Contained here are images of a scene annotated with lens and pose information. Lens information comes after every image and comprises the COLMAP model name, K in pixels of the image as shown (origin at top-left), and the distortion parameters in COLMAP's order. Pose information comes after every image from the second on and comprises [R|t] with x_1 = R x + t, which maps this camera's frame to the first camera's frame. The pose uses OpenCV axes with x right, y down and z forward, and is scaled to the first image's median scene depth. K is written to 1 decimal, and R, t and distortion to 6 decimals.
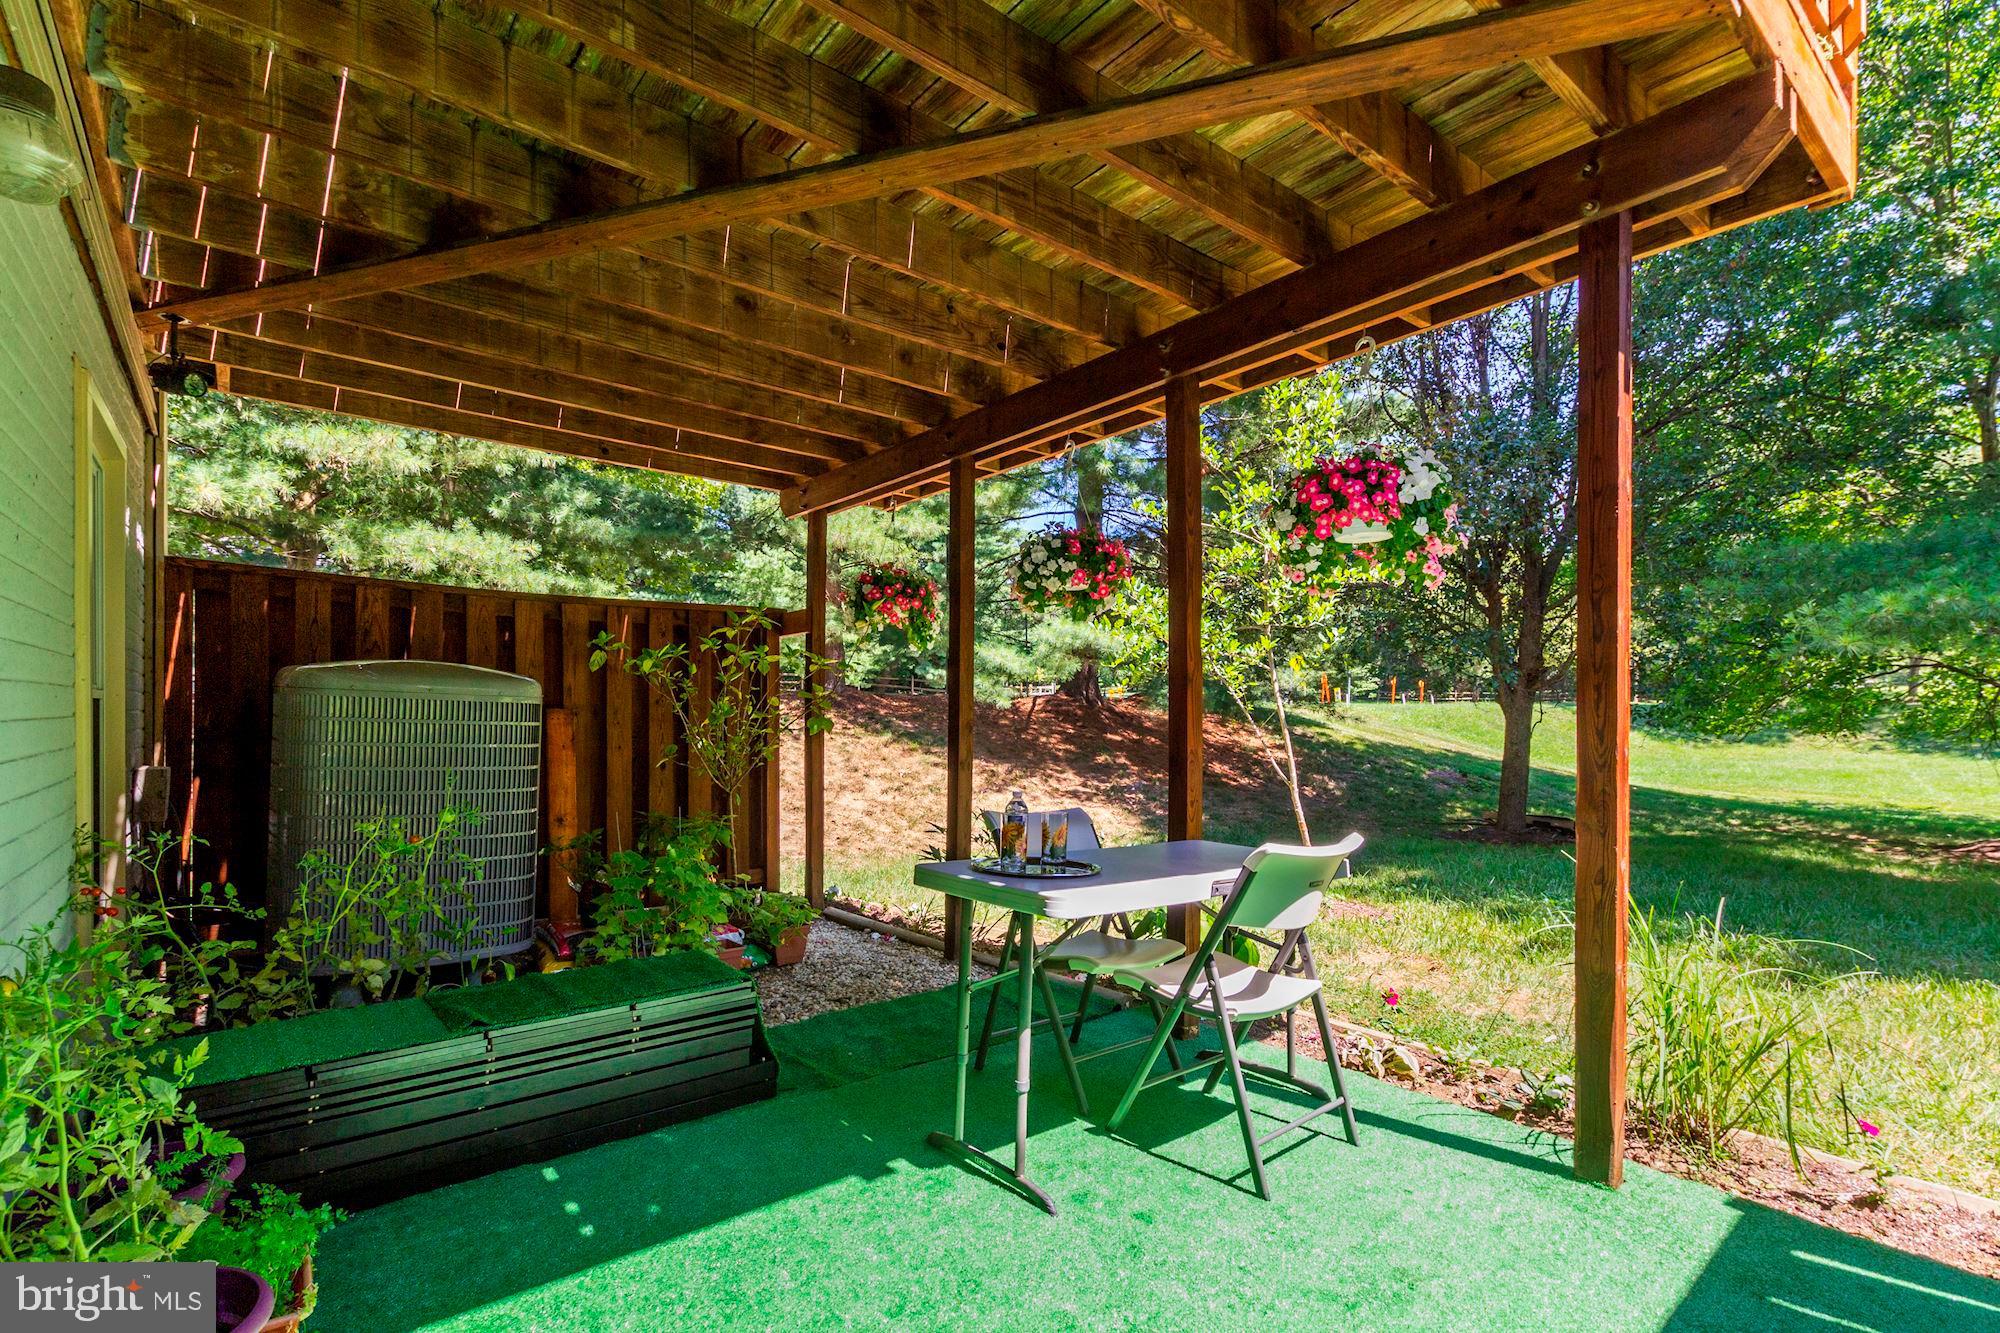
lens RADIAL K [[927.0, 0, 1004.1], [0, 927.0, 678.0], [0, 0, 1]] dist [-0.000075, -0.000585]
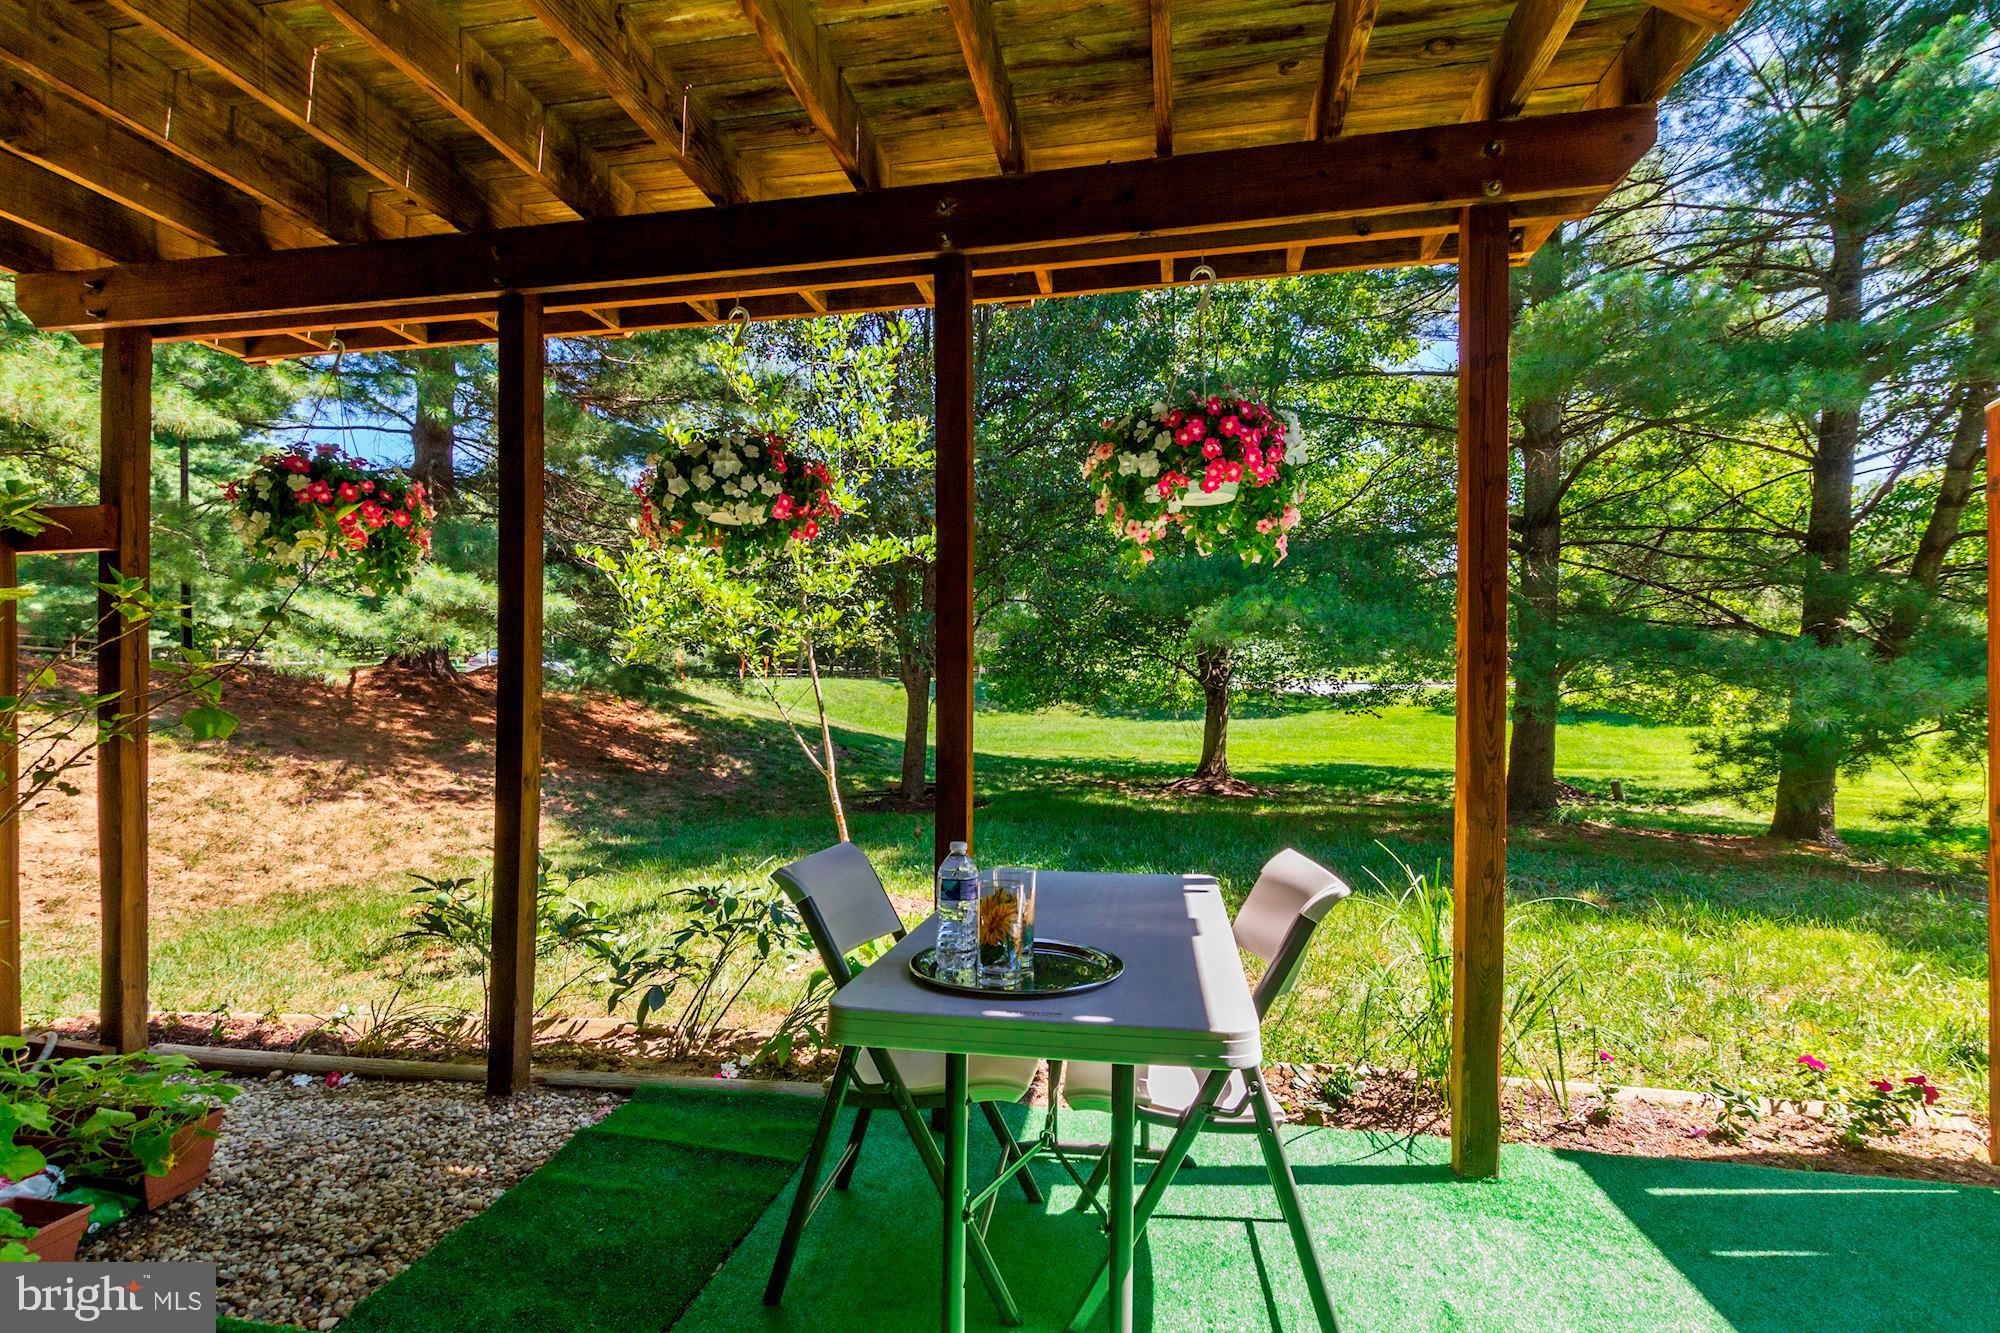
lens RADIAL K [[927.0, 0, 997.3], [0, 927.0, 681.0], [0, 0, 1]] dist [-0.000075, -0.000585]
pose [[0.757914, 0.005495, 0.652331, -0.082085], [-0.026561, 0.999395, 0.022441, 0.000581], [-0.651813, -0.034335, 0.757602, 0.121334]]
